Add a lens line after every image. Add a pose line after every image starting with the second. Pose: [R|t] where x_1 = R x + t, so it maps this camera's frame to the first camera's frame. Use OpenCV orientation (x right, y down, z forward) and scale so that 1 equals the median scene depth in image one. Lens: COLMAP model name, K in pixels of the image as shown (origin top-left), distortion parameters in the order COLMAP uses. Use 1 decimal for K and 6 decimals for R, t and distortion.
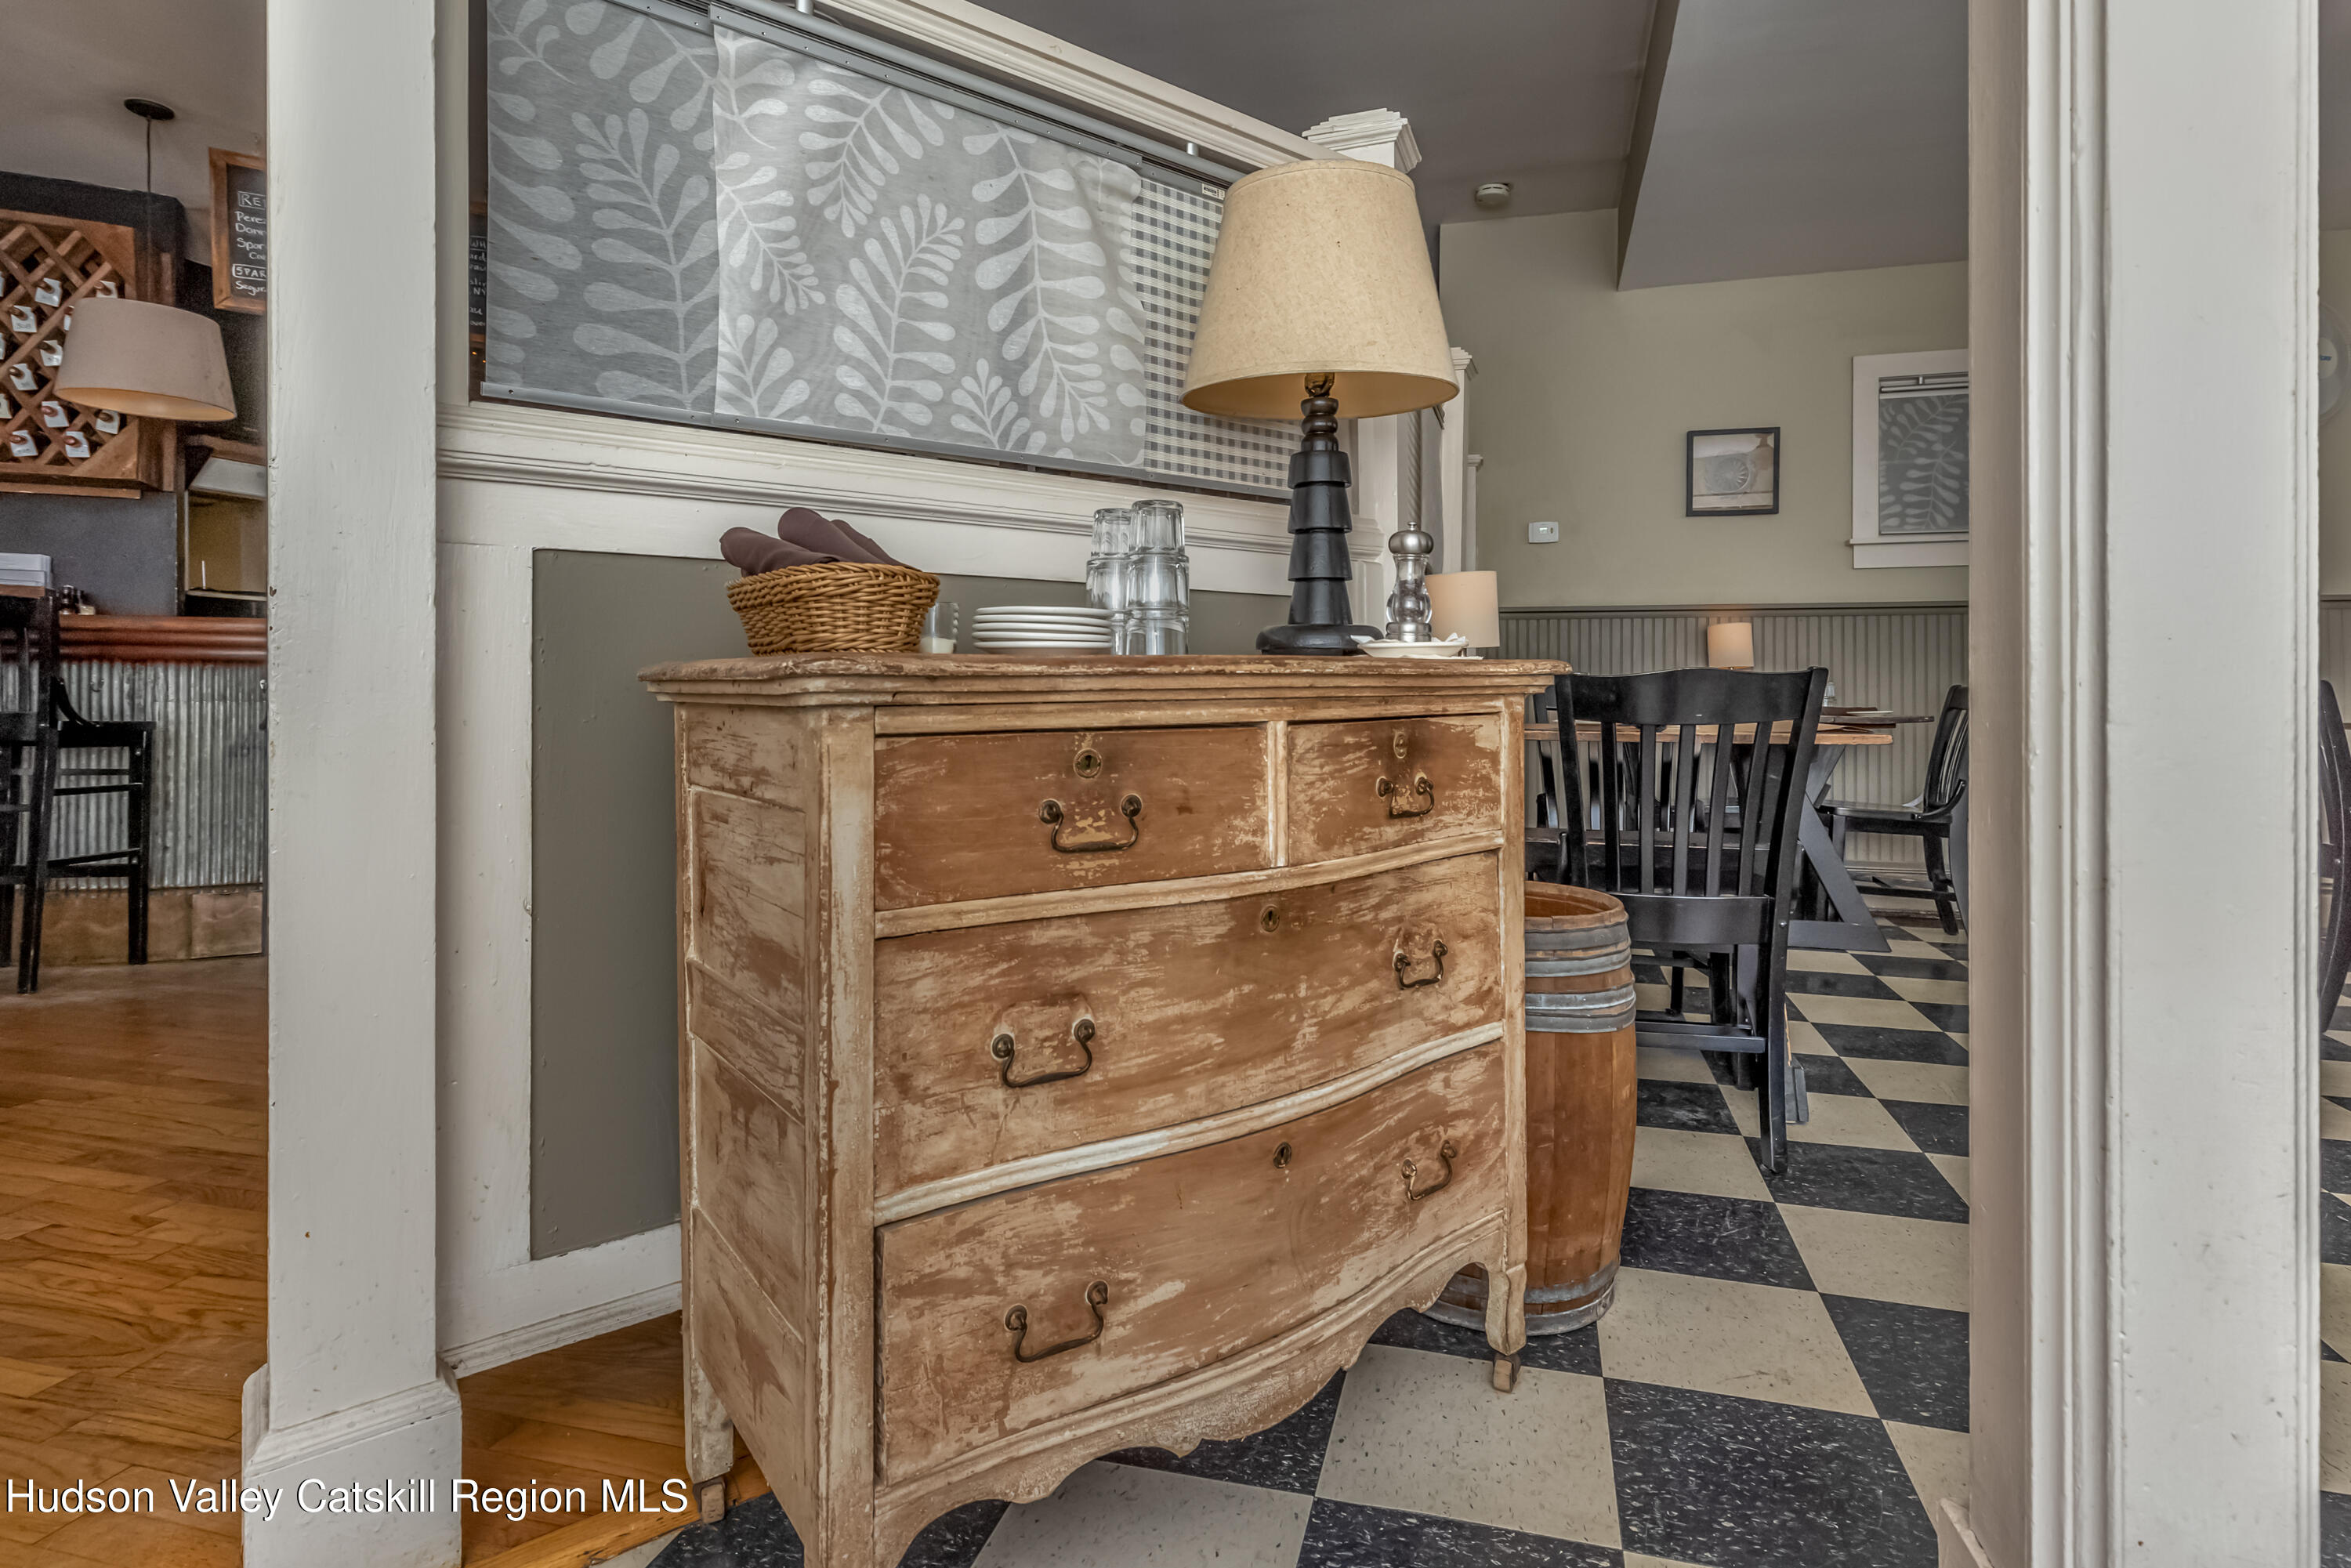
lens RADIAL K [[1175.9, 0, 1183.6], [0, 1175.9, 700.7], [0, 0, 1]] dist [0.000594, 0.000513]
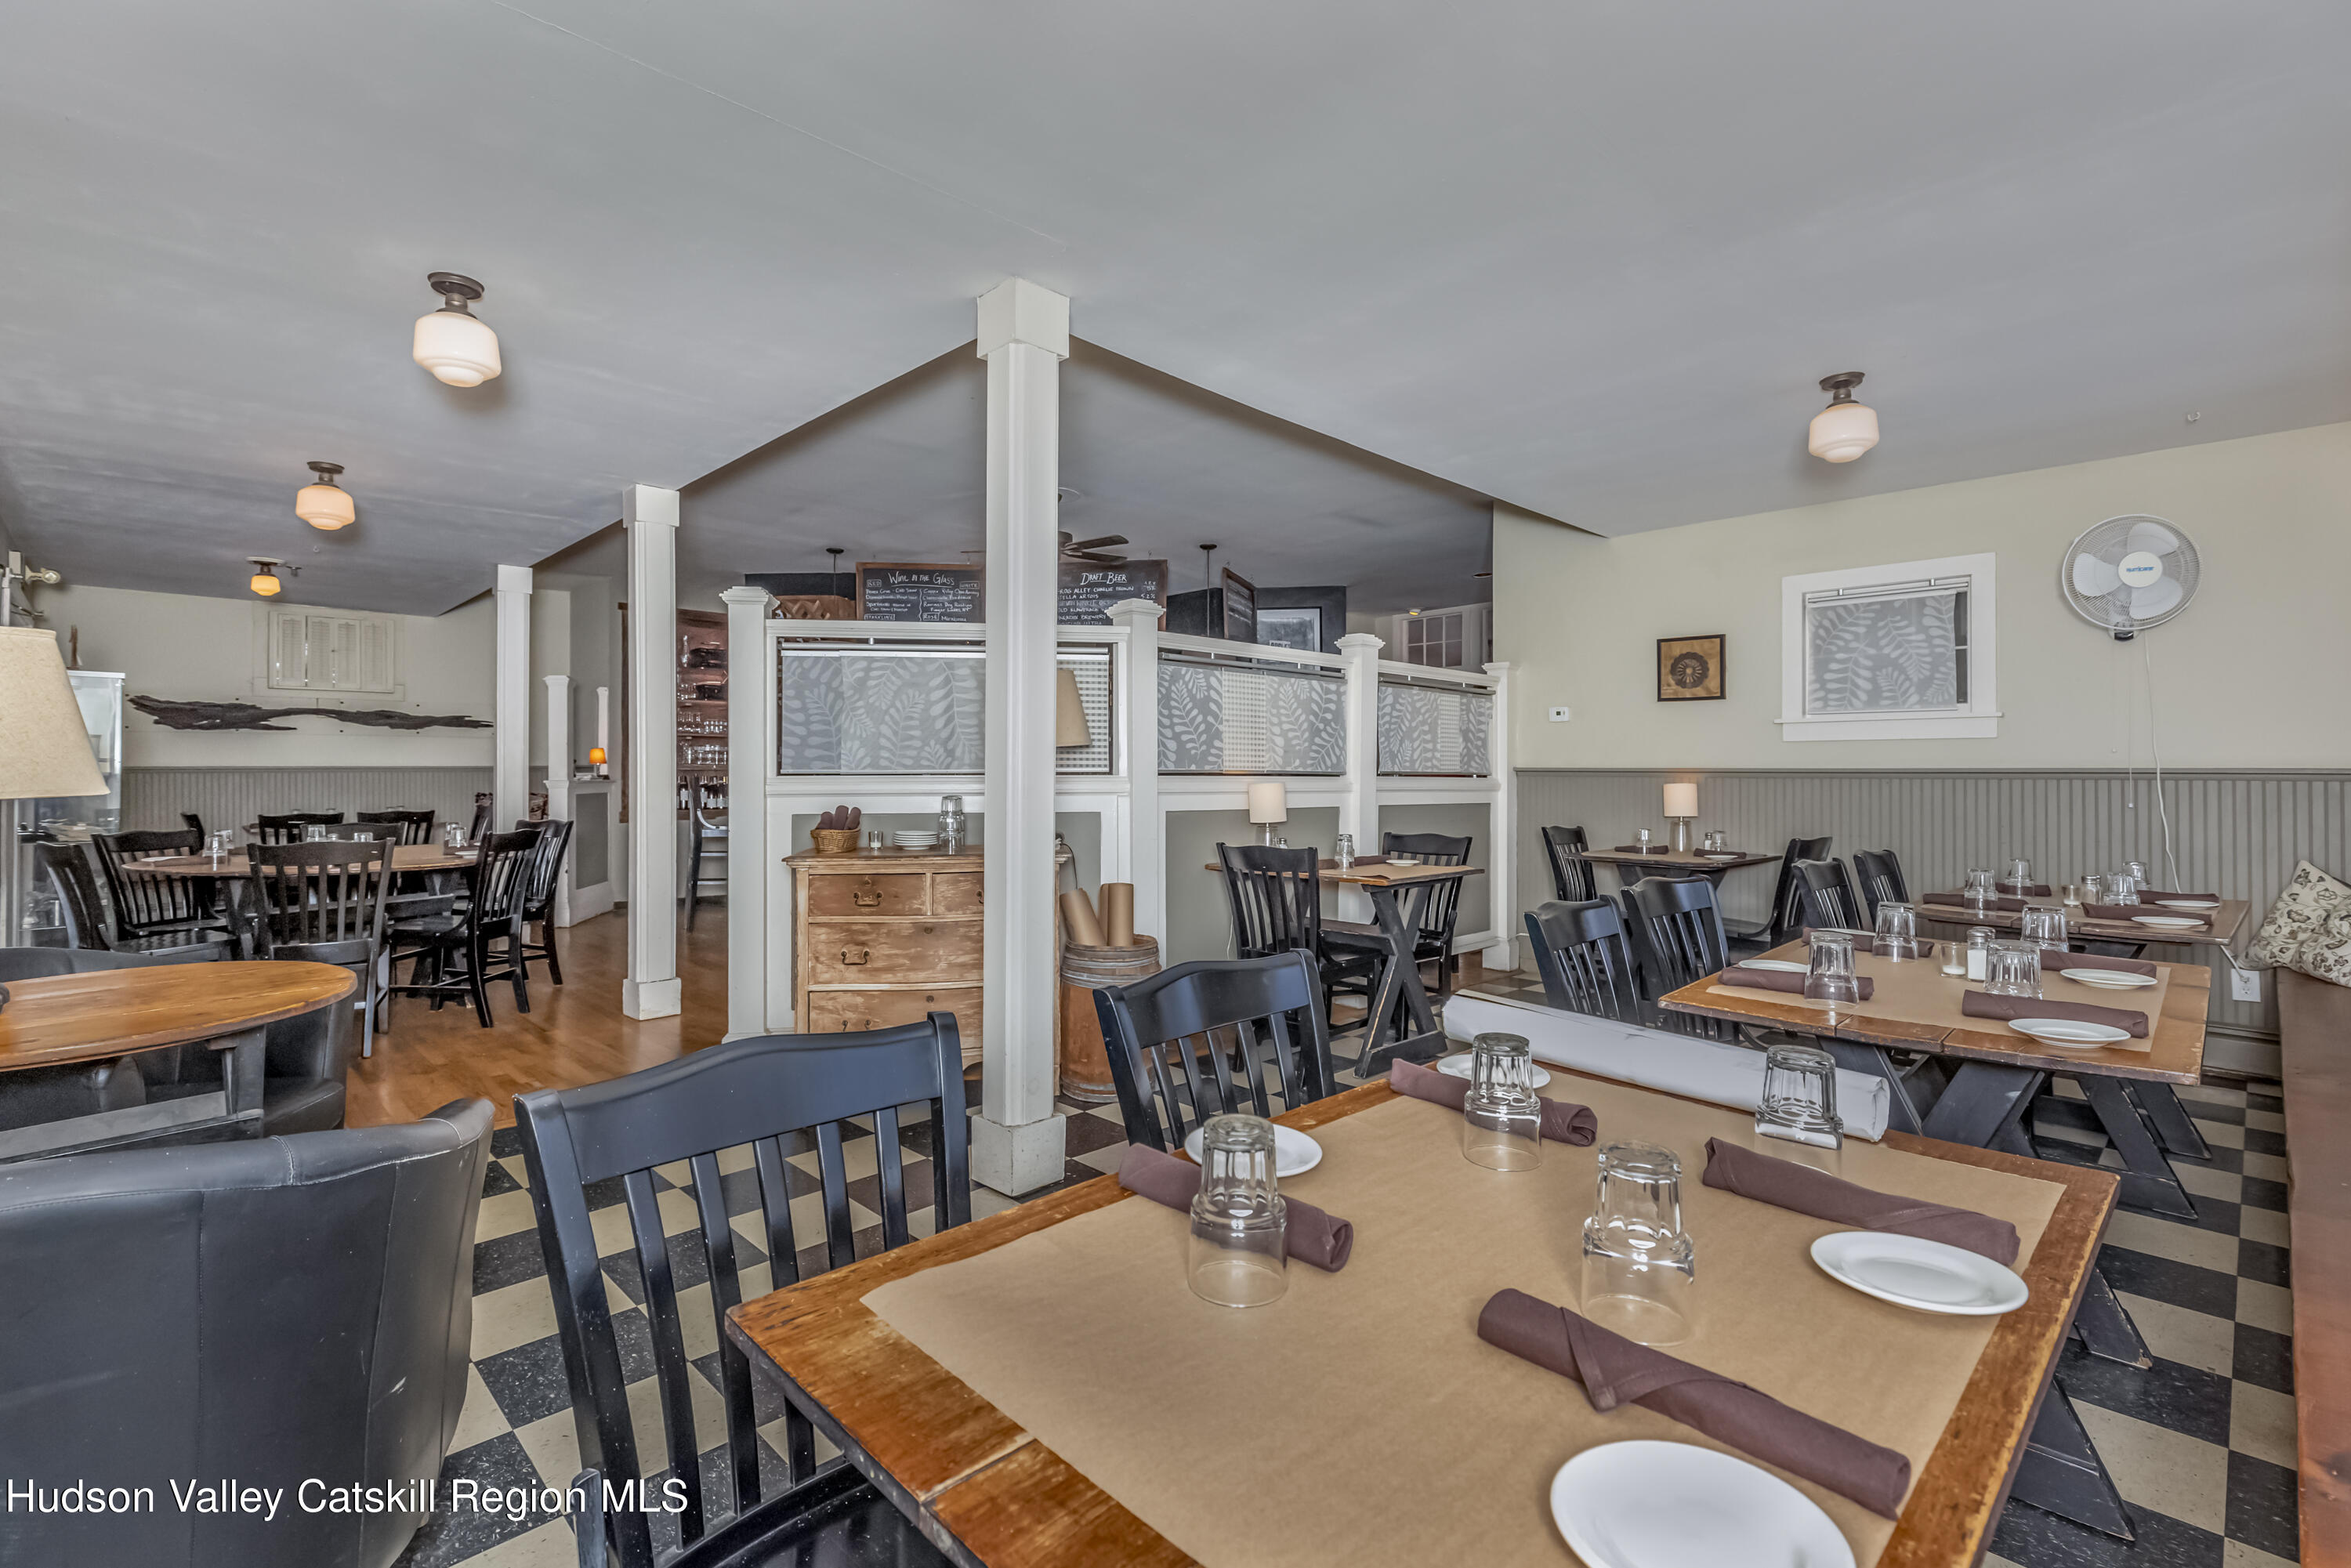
lens RADIAL K [[1088.2, 0, 1175.5], [0, 1088.2, 784.0], [0, 0, 1]] dist [0.001691, 0.000884]
pose [[0.859402, 0.004237, -0.511283, 2.097922], [-0.004146, 0.999991, 0.001318, -0.225153], [0.511284, 0.000987, 0.859411, -1.234816]]
